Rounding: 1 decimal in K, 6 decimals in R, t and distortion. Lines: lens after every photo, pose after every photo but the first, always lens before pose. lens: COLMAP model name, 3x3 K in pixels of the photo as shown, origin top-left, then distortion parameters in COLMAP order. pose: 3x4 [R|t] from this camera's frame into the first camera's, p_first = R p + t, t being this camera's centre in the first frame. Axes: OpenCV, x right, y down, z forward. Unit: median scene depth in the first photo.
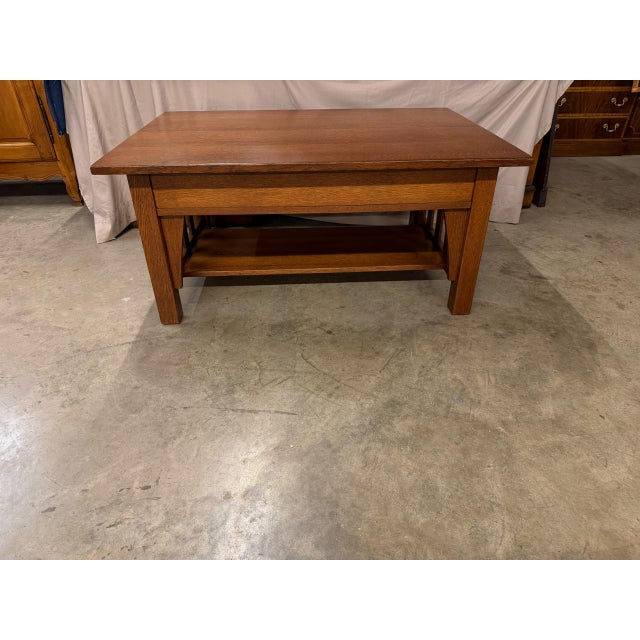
lens RADIAL K [[460.4, 0, 322.8], [0, 460.4, 318.1], [0, 0, 1]] dist [0.012751, -0.029145]
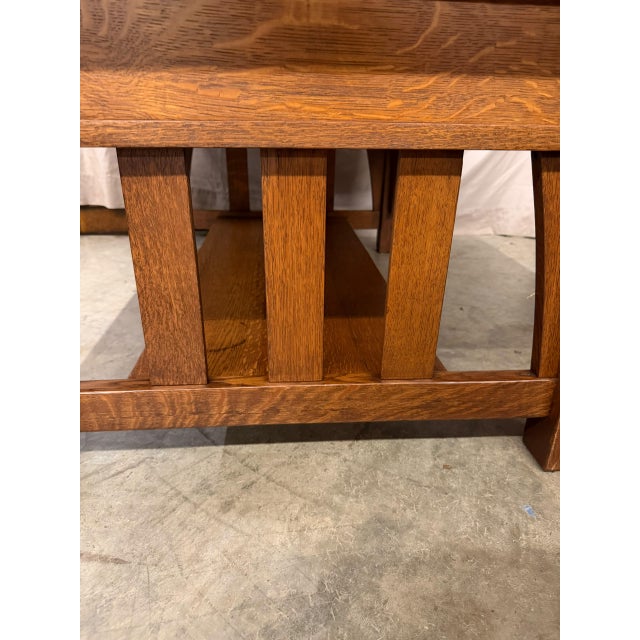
lens RADIAL K [[460.4, 0, 318.3], [0, 460.4, 325.1], [0, 0, 1]] dist [0.012751, -0.029145]
pose [[0.999170, 0.005997, 0.040300, 0.074093], [-0.000027, 0.989206, -0.146535, 0.063261], [-0.040744, 0.146412, 0.988384, 0.522962]]
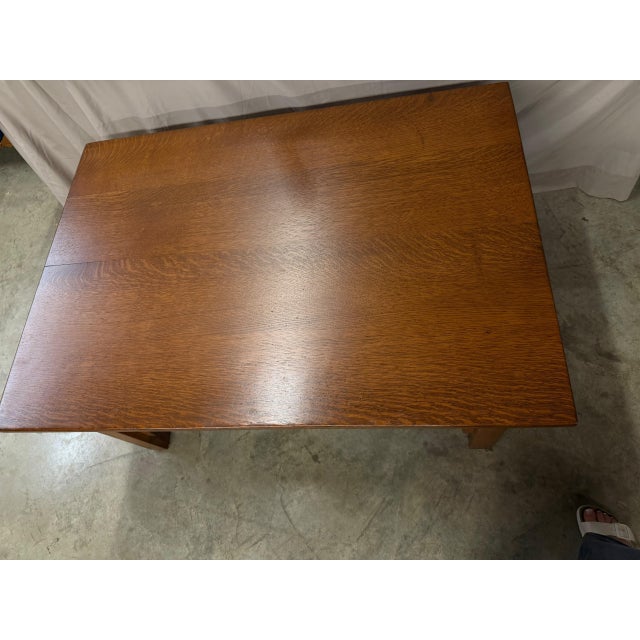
lens RADIAL K [[460.4, 0, 325.5], [0, 460.4, 318.6], [0, 0, 1]] dist [0.012751, -0.029145]
pose [[0.974031, 0.033454, -0.223931, 0.255797], [0.092521, 0.843872, 0.528508, -0.761674], [0.206650, -0.535501, 0.818861, 0.449271]]
